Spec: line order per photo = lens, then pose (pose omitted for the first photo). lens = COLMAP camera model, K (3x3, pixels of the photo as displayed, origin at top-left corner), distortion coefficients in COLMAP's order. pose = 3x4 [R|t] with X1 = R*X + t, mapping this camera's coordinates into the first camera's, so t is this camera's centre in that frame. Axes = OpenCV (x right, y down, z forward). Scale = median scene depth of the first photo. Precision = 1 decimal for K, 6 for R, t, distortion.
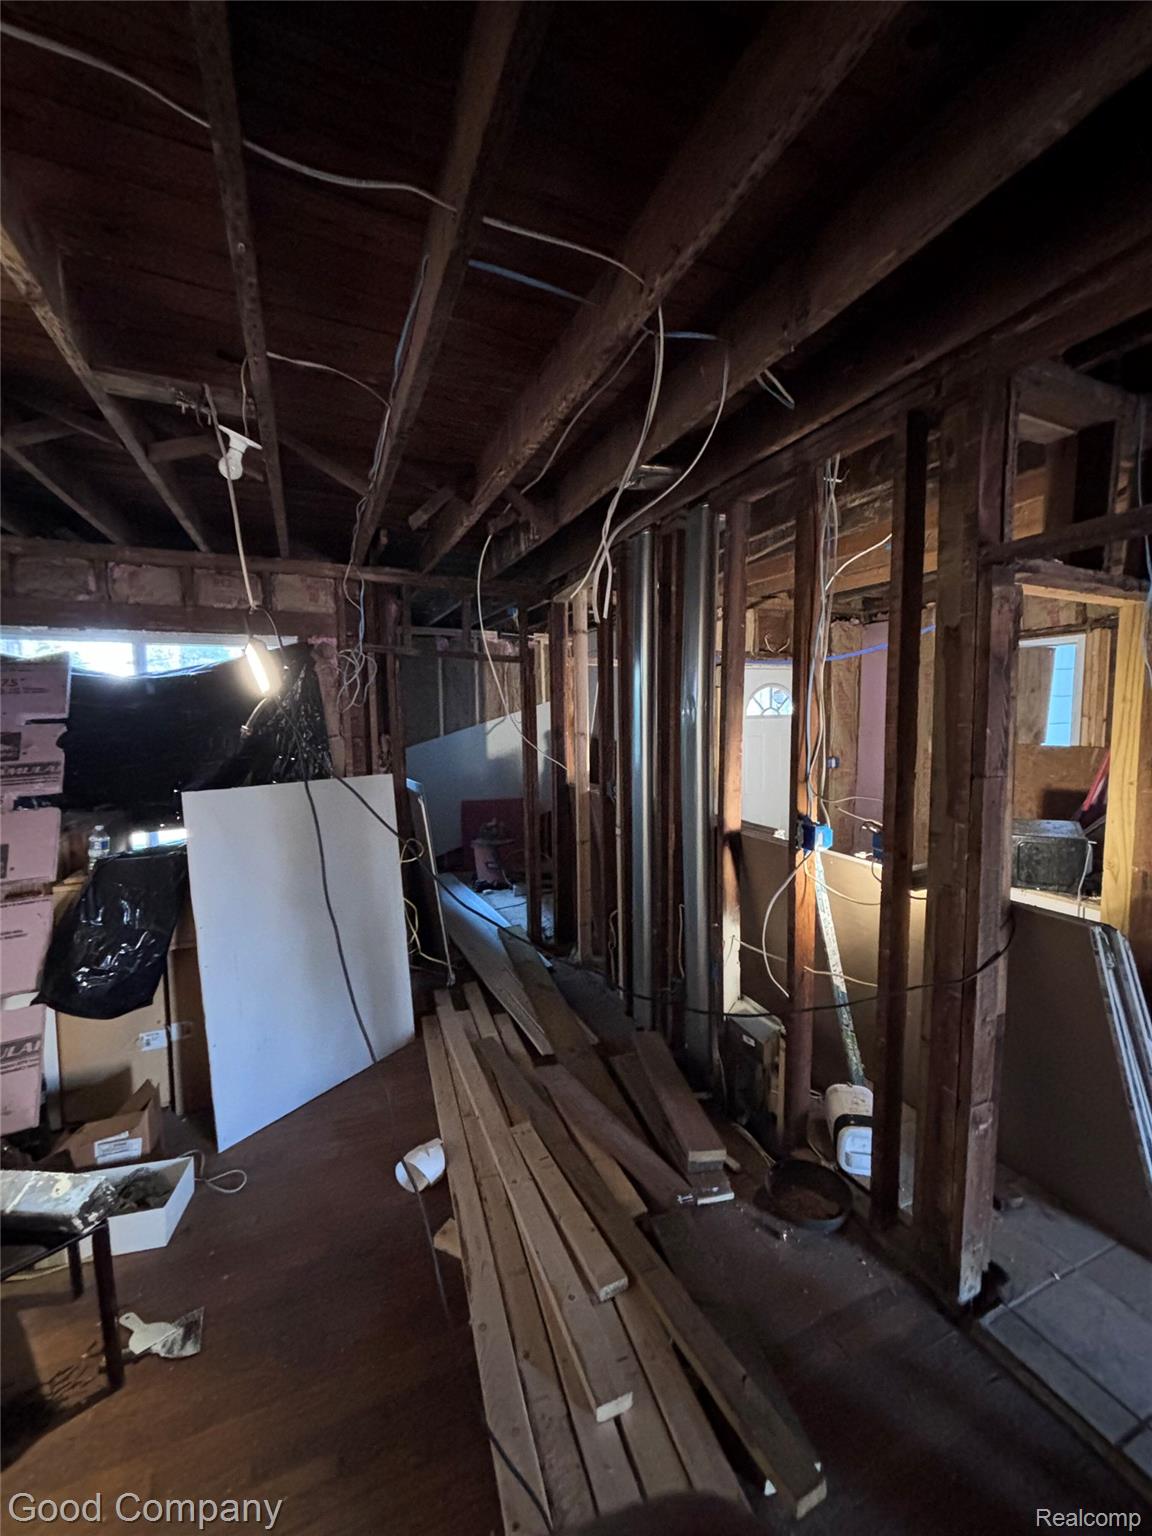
lens RADIAL K [[606.3, 0, 576.0], [0, 606.3, 768.0], [0, 0, 1]] dist [-0.000370, -0.000172]
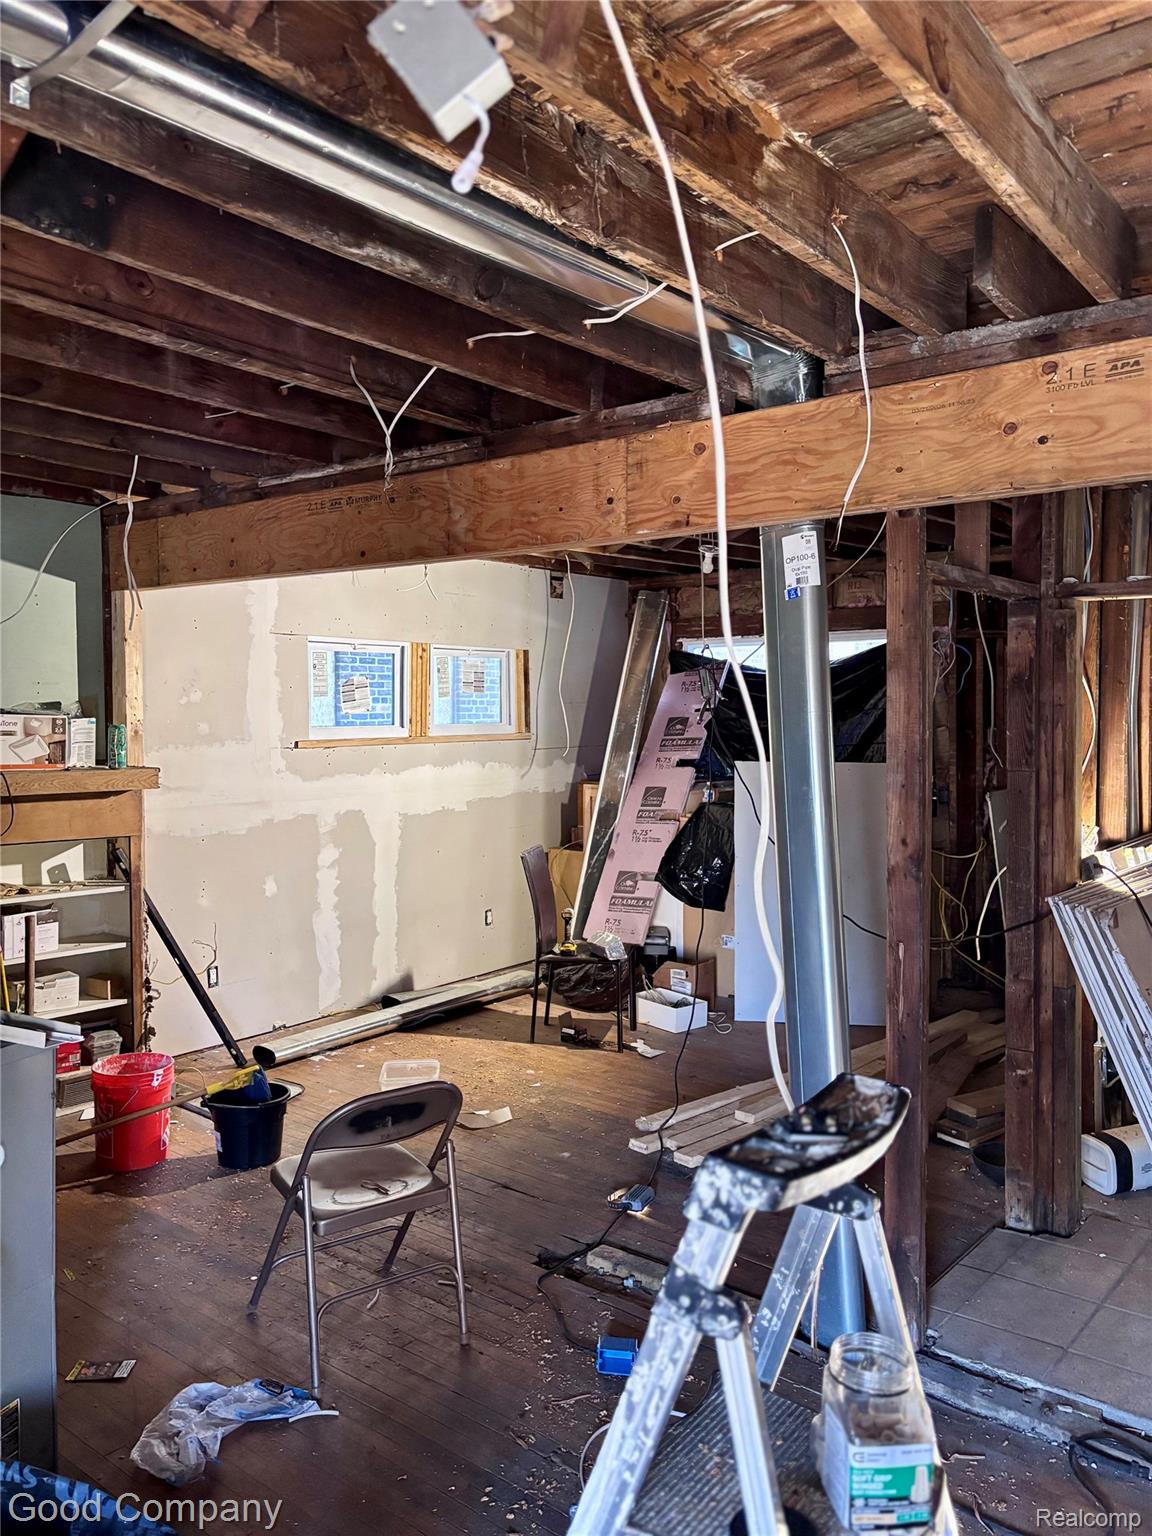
lens RADIAL K [[1150.1, 0, 576.0], [0, 1150.1, 768.0], [0, 0, 1]] dist [0.006377, 0.002462]
pose [[0.448587, 0.057123, -0.891912, 1.559073], [-0.074283, 0.996885, 0.026485, 0.012413], [0.890647, 0.054373, 0.451433, -0.546902]]
